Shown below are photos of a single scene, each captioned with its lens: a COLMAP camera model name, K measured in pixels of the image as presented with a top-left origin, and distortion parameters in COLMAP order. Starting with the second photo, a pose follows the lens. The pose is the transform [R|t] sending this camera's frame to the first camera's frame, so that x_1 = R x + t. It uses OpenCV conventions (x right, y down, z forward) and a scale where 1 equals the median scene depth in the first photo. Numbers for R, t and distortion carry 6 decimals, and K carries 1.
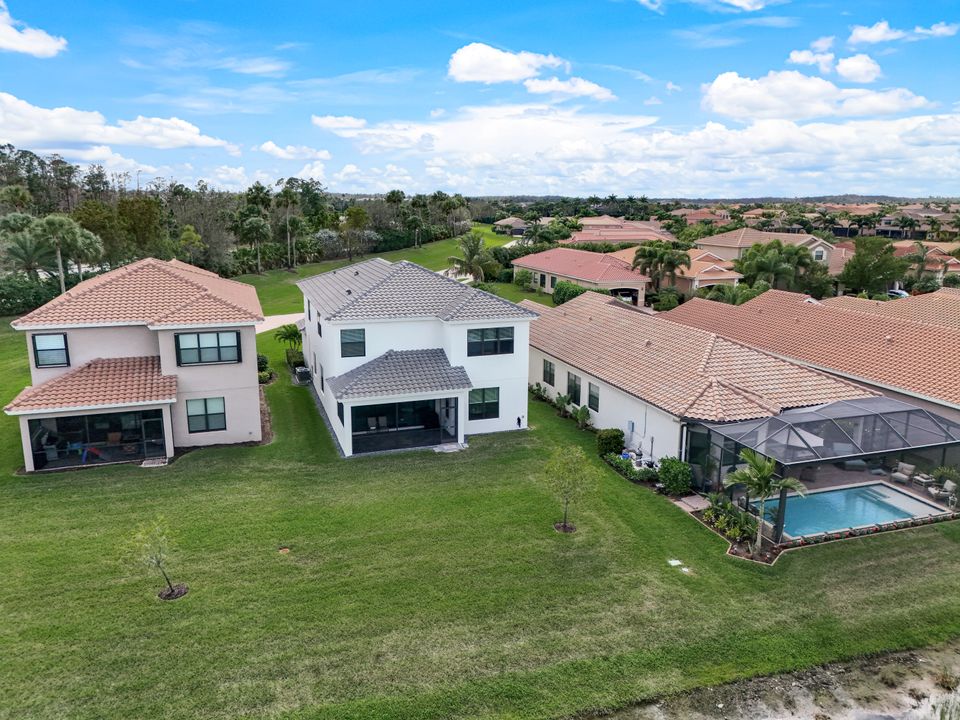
lens RADIAL K [[709.6, 0, 480.0], [0, 709.6, 360.0], [0, 0, 1]] dist [0.076646, -0.086831]
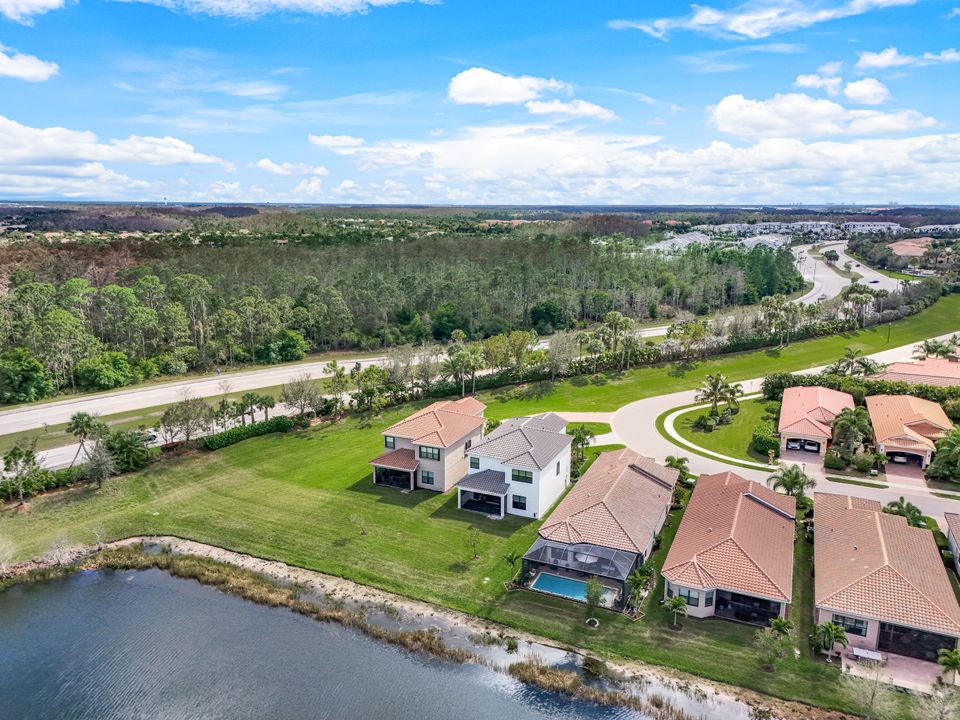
lens RADIAL K [[709.7, 0, 480.0], [0, 709.7, 360.0], [0, 0, 1]] dist [0.085604, -0.086022]
pose [[0.725759, 0.141230, -0.673297, 1.462130], [-0.147356, 0.987899, 0.048383, -0.506203], [0.671983, 0.064100, 0.737788, -0.830373]]
